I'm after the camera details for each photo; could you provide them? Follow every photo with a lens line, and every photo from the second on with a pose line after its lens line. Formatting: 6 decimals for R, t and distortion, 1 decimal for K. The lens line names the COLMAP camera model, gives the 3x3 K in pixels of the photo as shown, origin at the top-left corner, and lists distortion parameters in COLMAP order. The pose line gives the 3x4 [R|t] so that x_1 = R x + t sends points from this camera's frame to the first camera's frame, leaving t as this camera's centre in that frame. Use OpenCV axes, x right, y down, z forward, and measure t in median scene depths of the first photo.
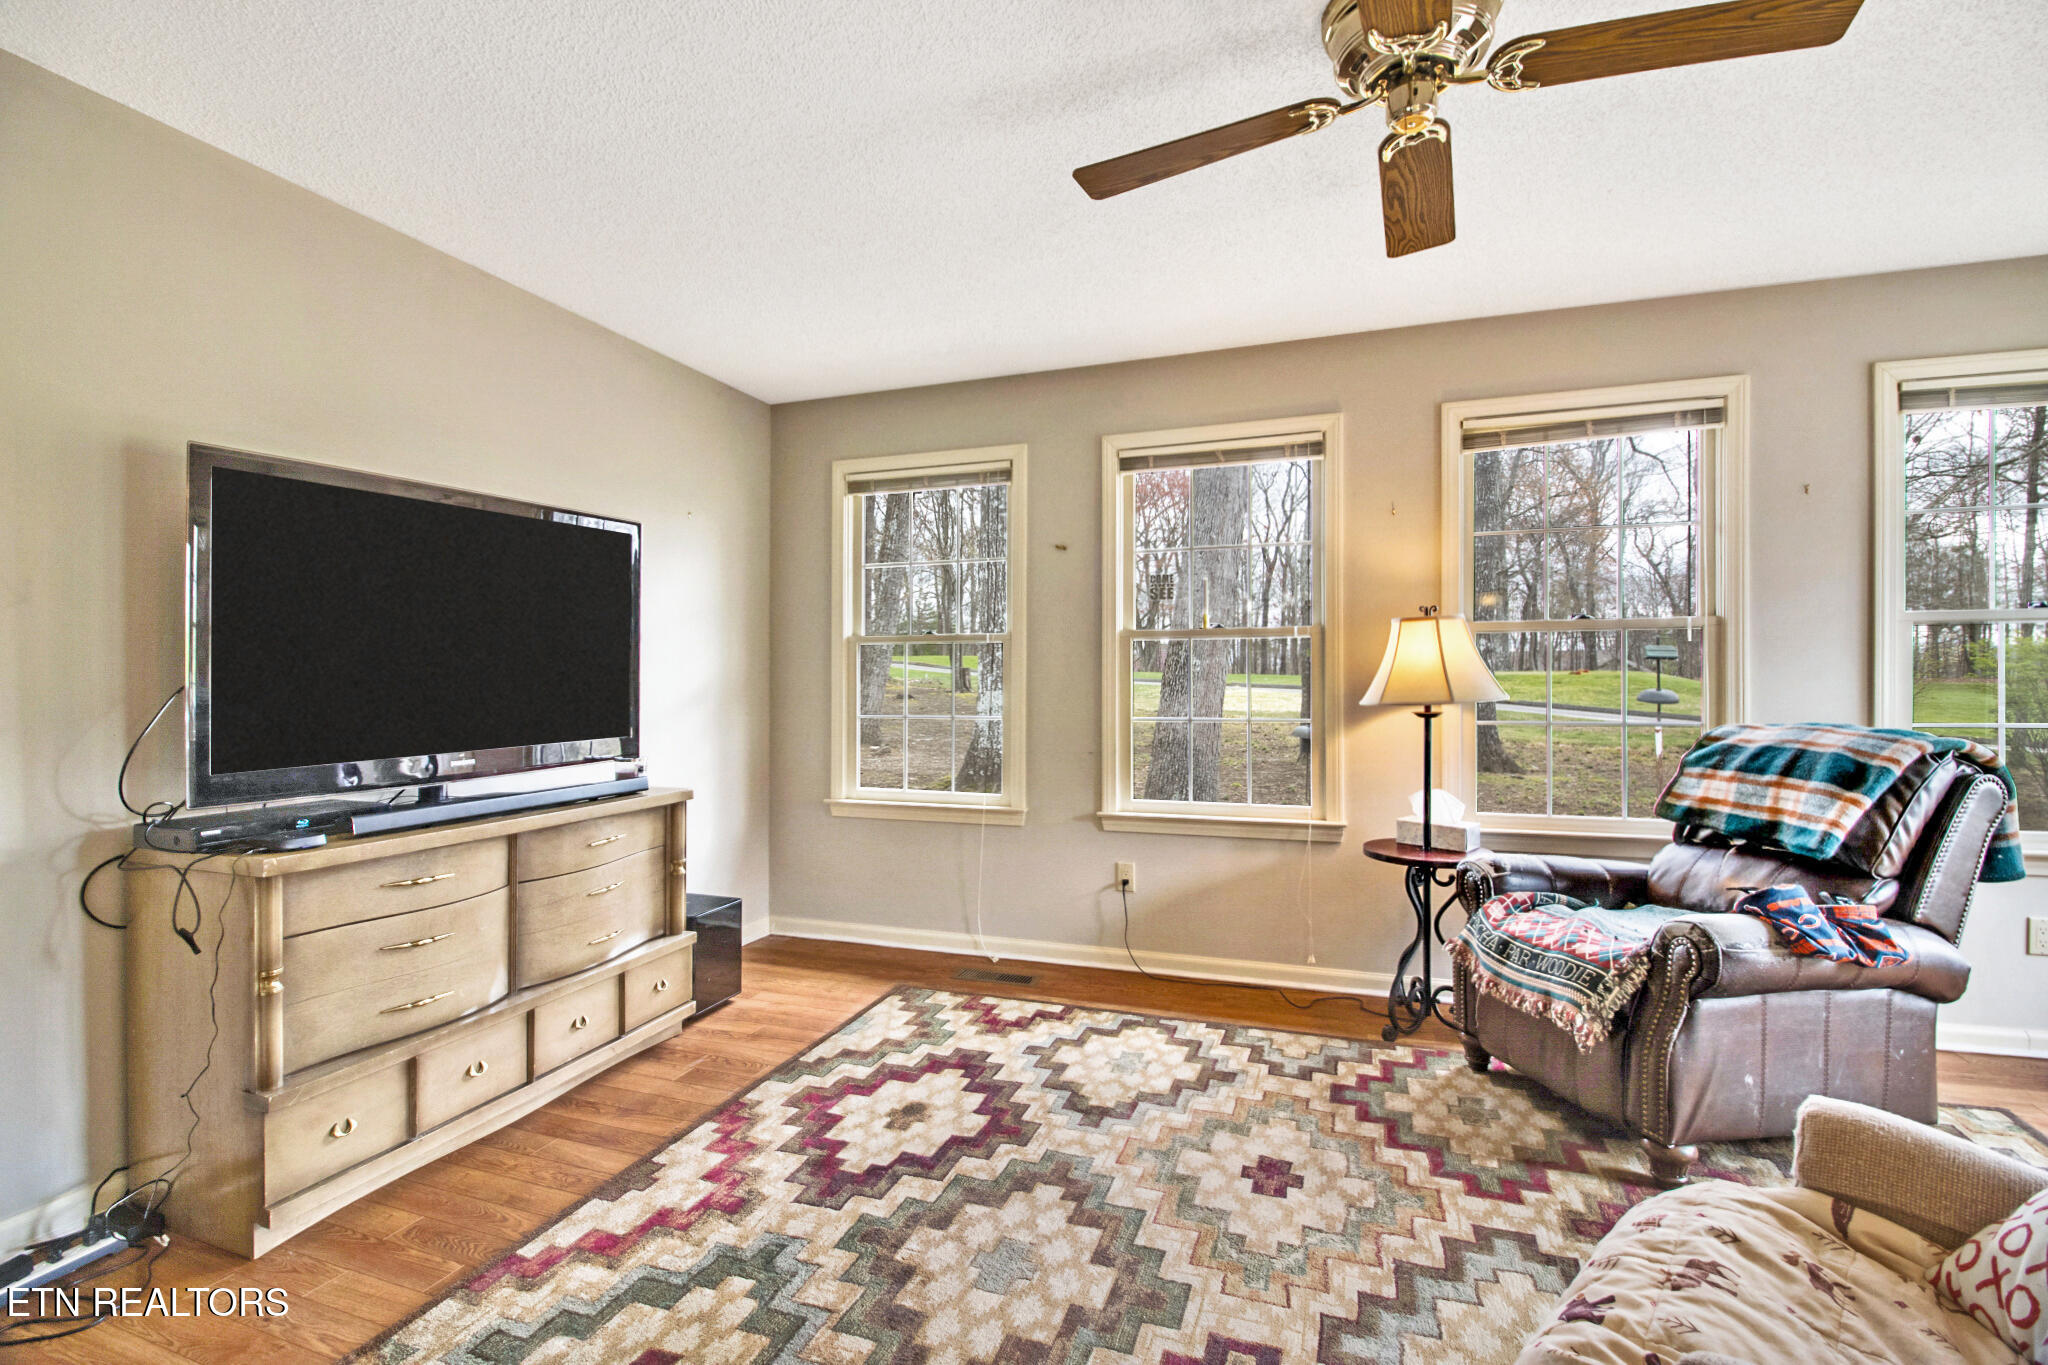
lens RADIAL K [[942.6, 0, 1007.7], [0, 942.6, 679.8], [0, 0, 1]] dist [-0.002224, -0.014275]
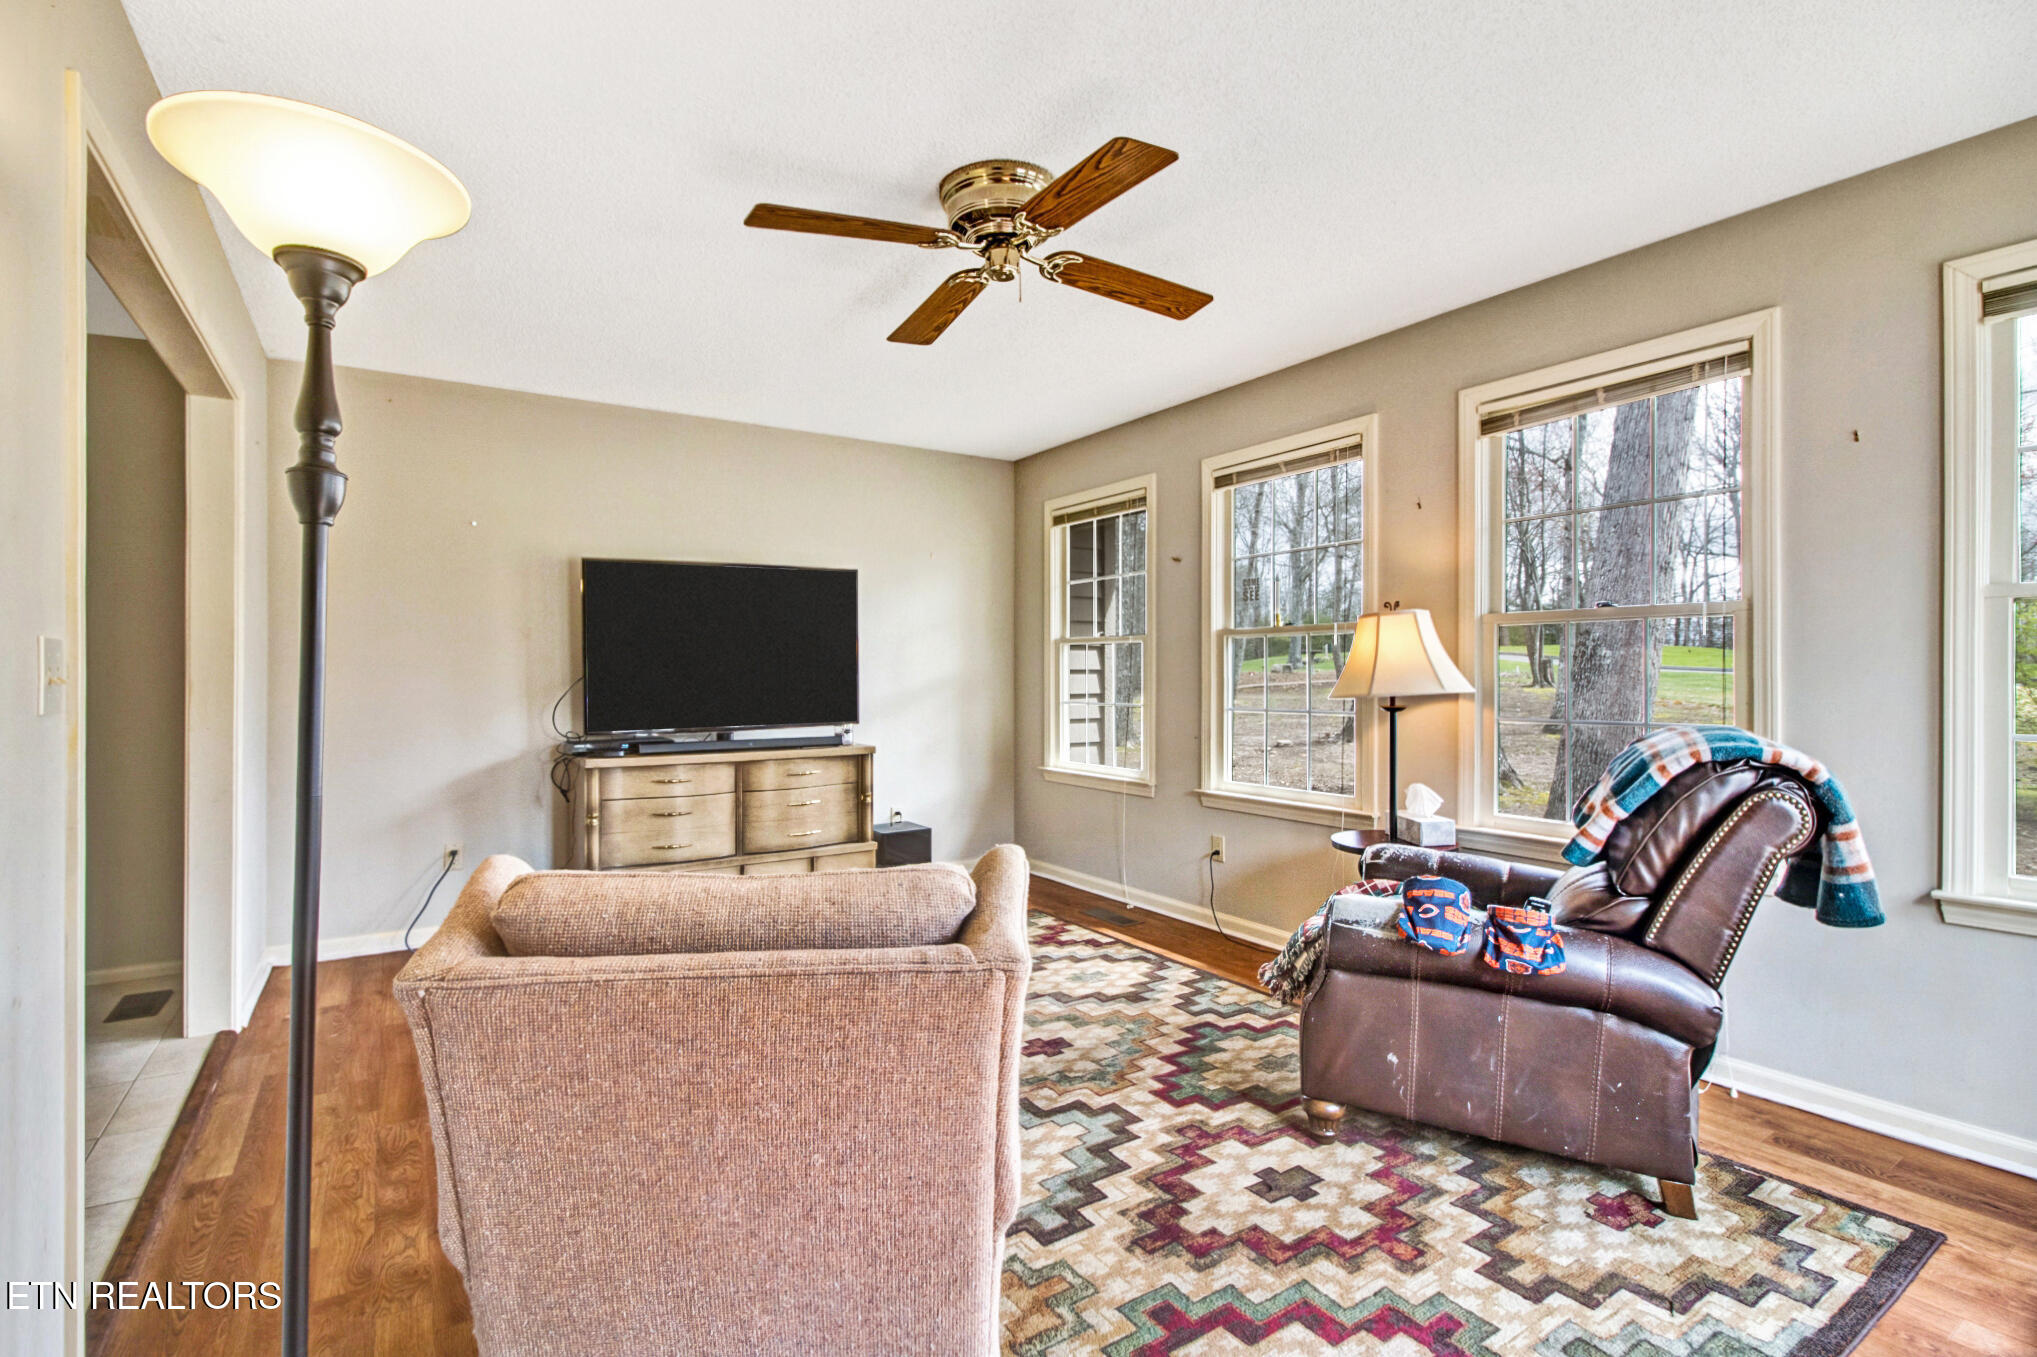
lens RADIAL K [[937.5, 0, 1002.3], [0, 937.5, 675.9], [0, 0, 1]] dist [-0.002224, -0.014275]
pose [[0.800060, 0.003157, -0.599912, 0.788688], [-0.000949, 0.999992, 0.003996, -0.002576], [0.599919, -0.002628, 0.800056, -0.074192]]
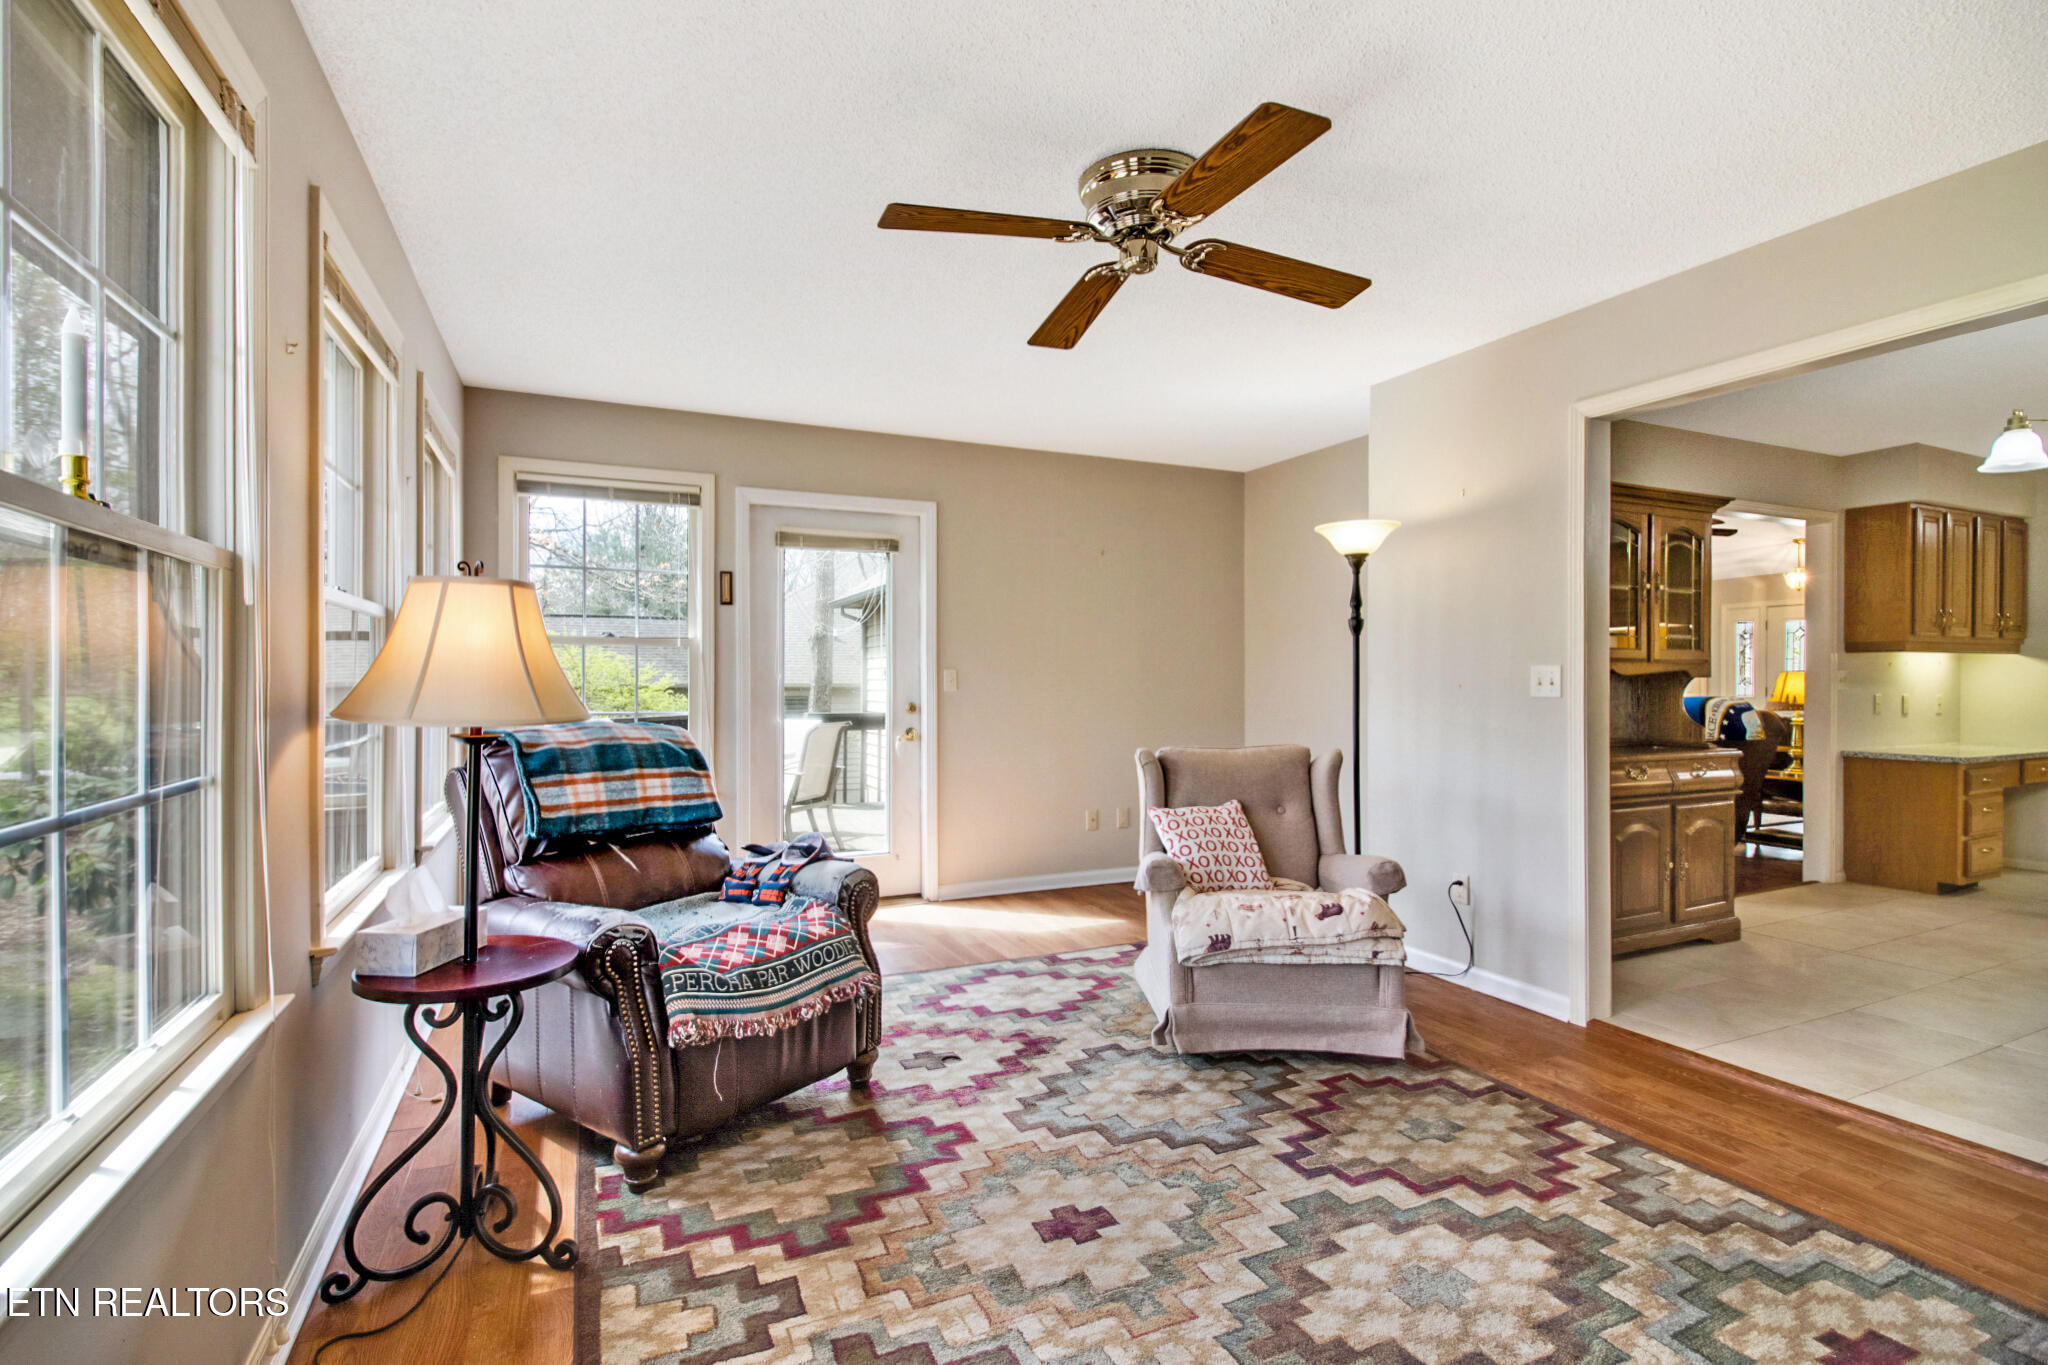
lens RADIAL K [[942.6, 0, 1007.7], [0, 942.6, 679.8], [0, 0, 1]] dist [-0.002224, -0.014275]
pose [[-0.697075, 0.003490, 0.716990, -0.254481], [0.000872, 0.999992, -0.004020, 0.001602], [-0.716998, -0.002177, -0.697072, 1.294023]]
